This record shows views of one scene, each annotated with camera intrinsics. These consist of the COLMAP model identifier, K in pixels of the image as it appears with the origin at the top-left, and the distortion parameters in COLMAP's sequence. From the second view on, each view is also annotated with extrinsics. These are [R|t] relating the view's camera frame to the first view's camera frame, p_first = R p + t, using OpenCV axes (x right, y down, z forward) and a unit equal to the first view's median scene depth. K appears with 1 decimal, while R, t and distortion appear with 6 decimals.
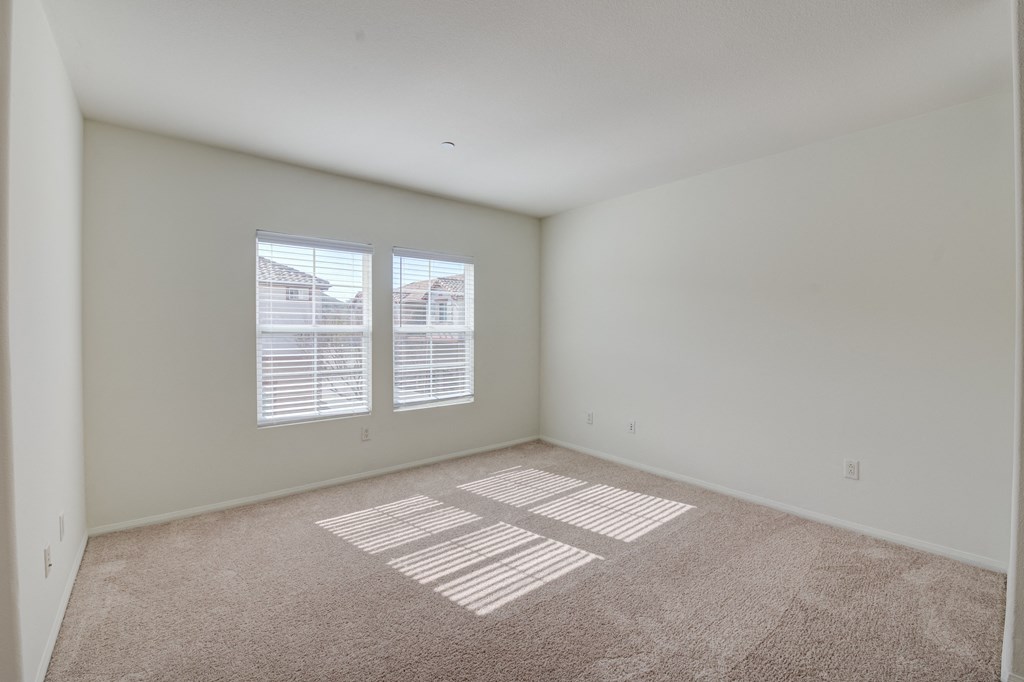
lens RADIAL K [[438.2, 0, 521.5], [0, 438.2, 337.1], [0, 0, 1]] dist [-0.004999, -0.000342]
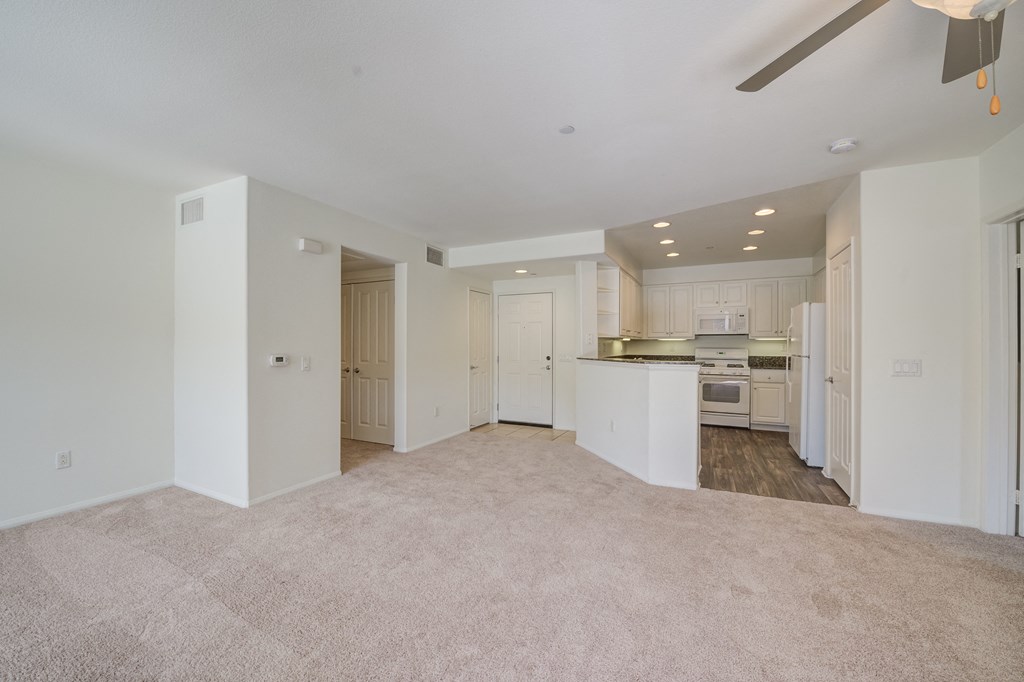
lens RADIAL K [[438.2, 0, 509.1], [0, 438.2, 343.8], [0, 0, 1]] dist [-0.004999, -0.000342]
pose [[-0.388864, 0.003205, 0.921290, -0.604481], [0.023878, 0.999693, 0.006601, 0.017310], [-0.920986, 0.024566, -0.388821, 0.298796]]
